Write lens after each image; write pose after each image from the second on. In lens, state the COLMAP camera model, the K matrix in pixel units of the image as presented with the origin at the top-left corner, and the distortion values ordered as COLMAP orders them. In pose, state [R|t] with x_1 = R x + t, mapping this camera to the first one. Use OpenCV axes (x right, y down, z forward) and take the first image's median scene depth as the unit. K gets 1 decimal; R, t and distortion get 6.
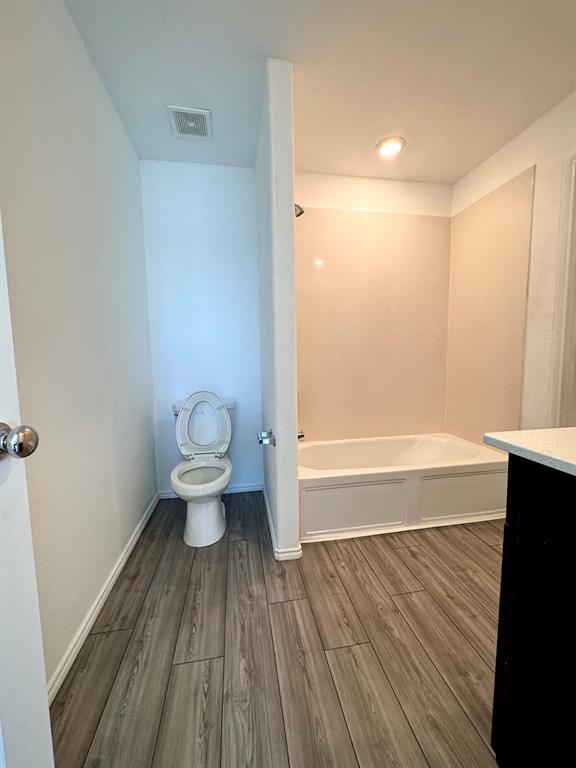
lens RADIAL K [[305.3, 0, 293.3], [0, 305.3, 381.7], [0, 0, 1]] dist [-0.001589, 0.000640]
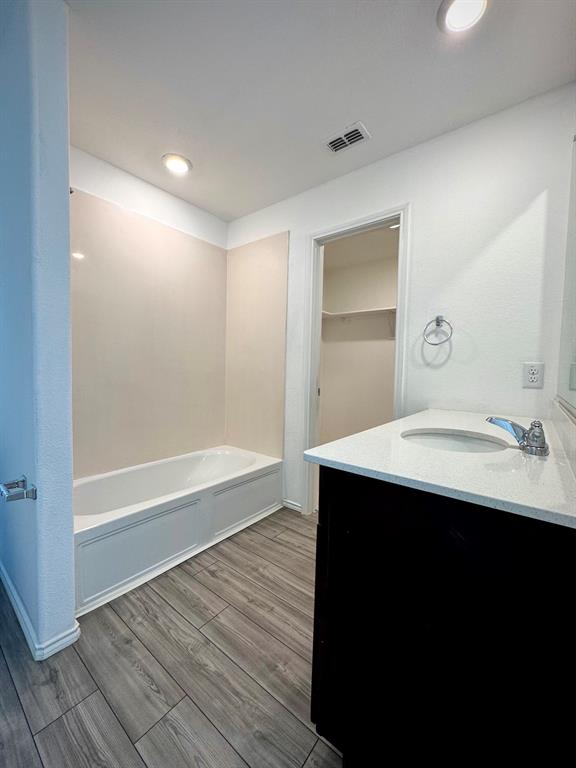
lens RADIAL K [[305.3, 0, 284.8], [0, 305.3, 381.1], [0, 0, 1]] dist [-0.001589, 0.000640]
pose [[0.754940, 0.002745, 0.655789, -0.090940], [0.024120, 0.999198, -0.031950, -0.030634], [-0.655351, 0.039939, 0.754268, 0.064097]]
